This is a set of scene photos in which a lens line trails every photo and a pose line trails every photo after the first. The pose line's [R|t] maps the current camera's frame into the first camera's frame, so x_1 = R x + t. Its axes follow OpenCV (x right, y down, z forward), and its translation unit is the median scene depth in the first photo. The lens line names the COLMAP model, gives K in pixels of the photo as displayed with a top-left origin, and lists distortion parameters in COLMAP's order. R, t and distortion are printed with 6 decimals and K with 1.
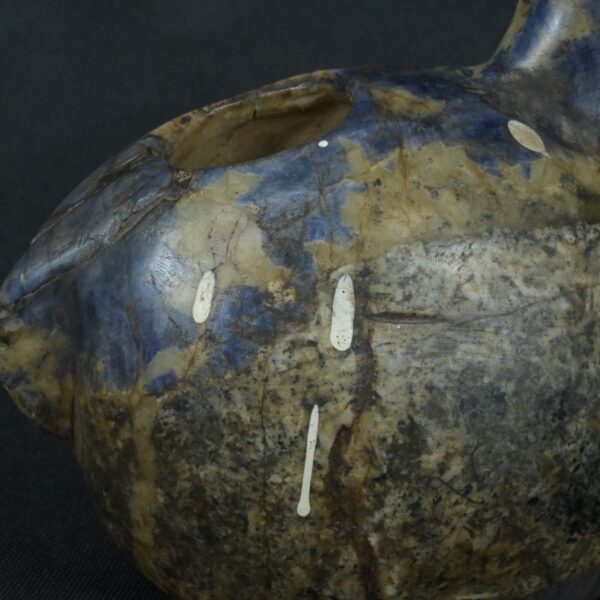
lens RADIAL K [[1952.8, 0, 300.0], [0, 1952.8, 300.0], [0, 0, 1]] dist [0.025866, -0.280345]
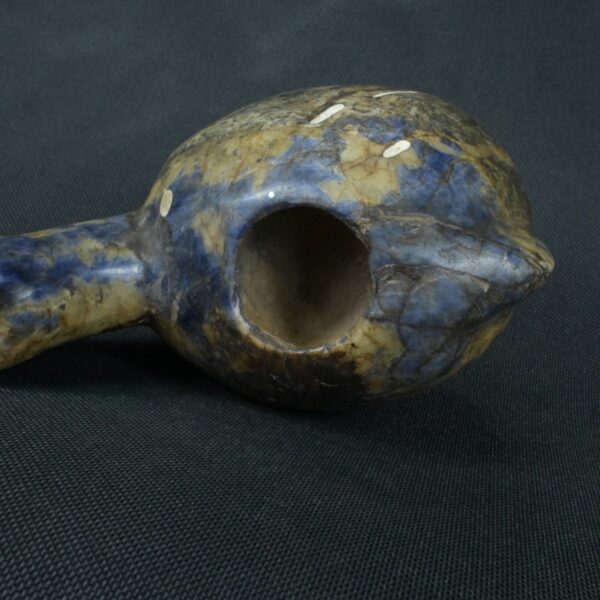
lens RADIAL K [[945.8, 0, 300.0], [0, 945.8, 300.0], [0, 0, 1]] dist [0.004950, -0.097437]
pose [[-0.800111, -0.317763, 0.508773, -0.391949], [0.597647, -0.494950, 0.630747, -0.555730], [0.051389, 0.808734, 0.585925, 0.658417]]
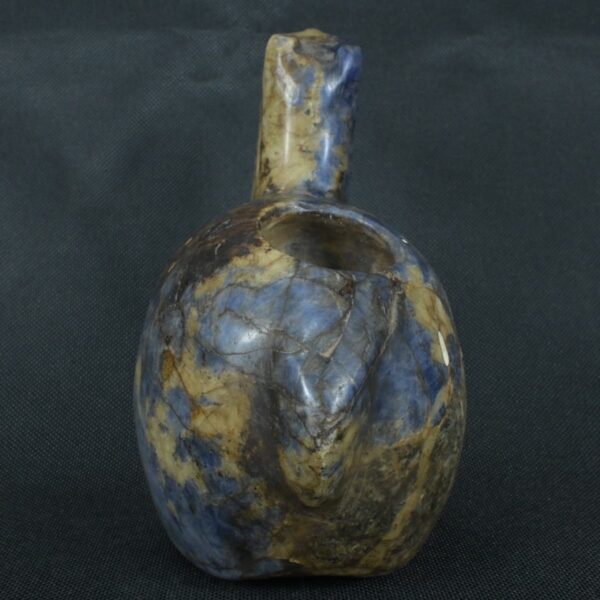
lens RADIAL K [[945.8, 0, 300.0], [0, 945.8, 300.0], [0, 0, 1]] dist [0.004950, -0.097437]
pose [[0.163695, -0.181776, 0.969619, -0.758906], [0.189767, 0.970323, 0.149871, -0.166253], [-0.968087, 0.159469, 0.193332, 0.951148]]
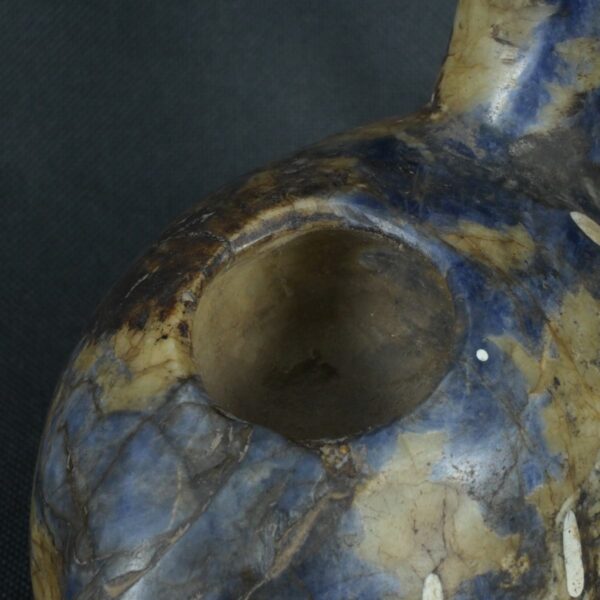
lens RADIAL K [[1952.8, 0, 300.0], [0, 1952.8, 300.0], [0, 0, 1]] dist [0.025866, -0.280345]
pose [[0.748239, -0.357710, 0.558732, -0.469919], [0.149519, 0.911445, 0.383291, -0.410407], [-0.646361, -0.203252, 0.735463, 0.488296]]
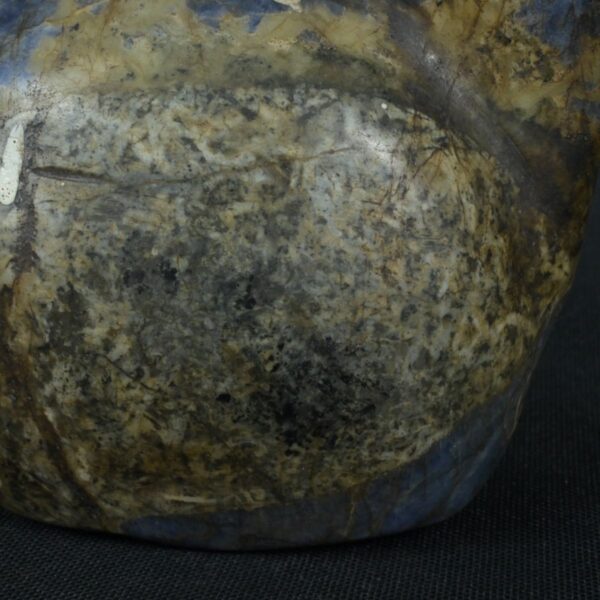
lens RADIAL K [[1952.8, 0, 300.0], [0, 1952.8, 300.0], [0, 0, 1]] dist [0.025866, -0.280345]
pose [[0.864365, 0.099695, -0.492883, 0.594089], [-0.089045, 0.995006, 0.045103, 0.016392], [0.494918, 0.004903, 0.868926, 0.255951]]
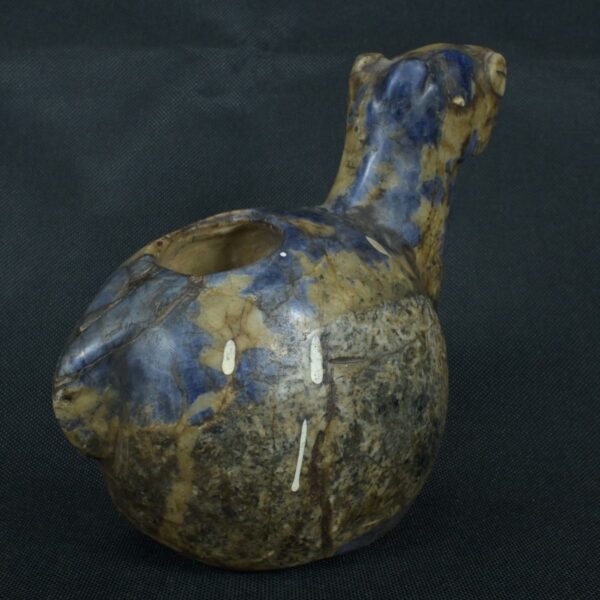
lens RADIAL K [[945.8, 0, 300.0], [0, 945.8, 300.0], [0, 0, 1]] dist [0.004950, -0.097437]
pose [[0.907433, -0.060190, 0.415865, -0.300767], [0.073918, 0.997120, -0.016974, -0.029280], [-0.413645, 0.046142, 0.909268, 0.299484]]
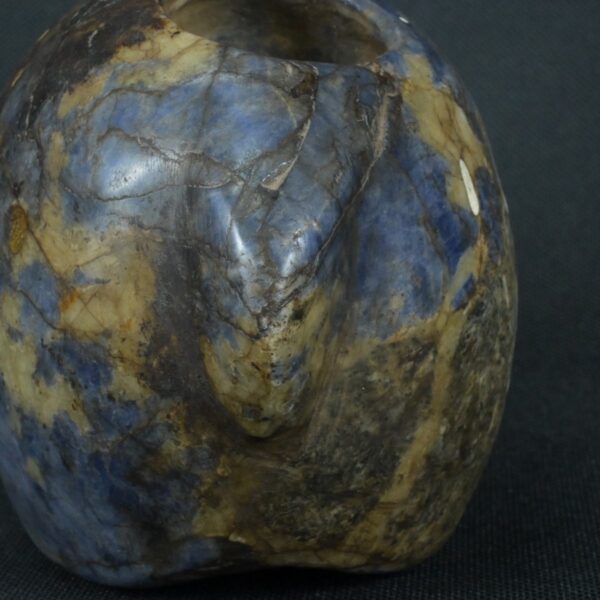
lens RADIAL K [[1952.8, 0, 300.0], [0, 1952.8, 300.0], [0, 0, 1]] dist [0.025866, -0.280345]
pose [[0.141961, -0.204047, 0.968613, -0.951118], [0.223389, 0.959884, 0.169468, -0.122779], [-0.964336, 0.192319, 0.181848, 0.911216]]
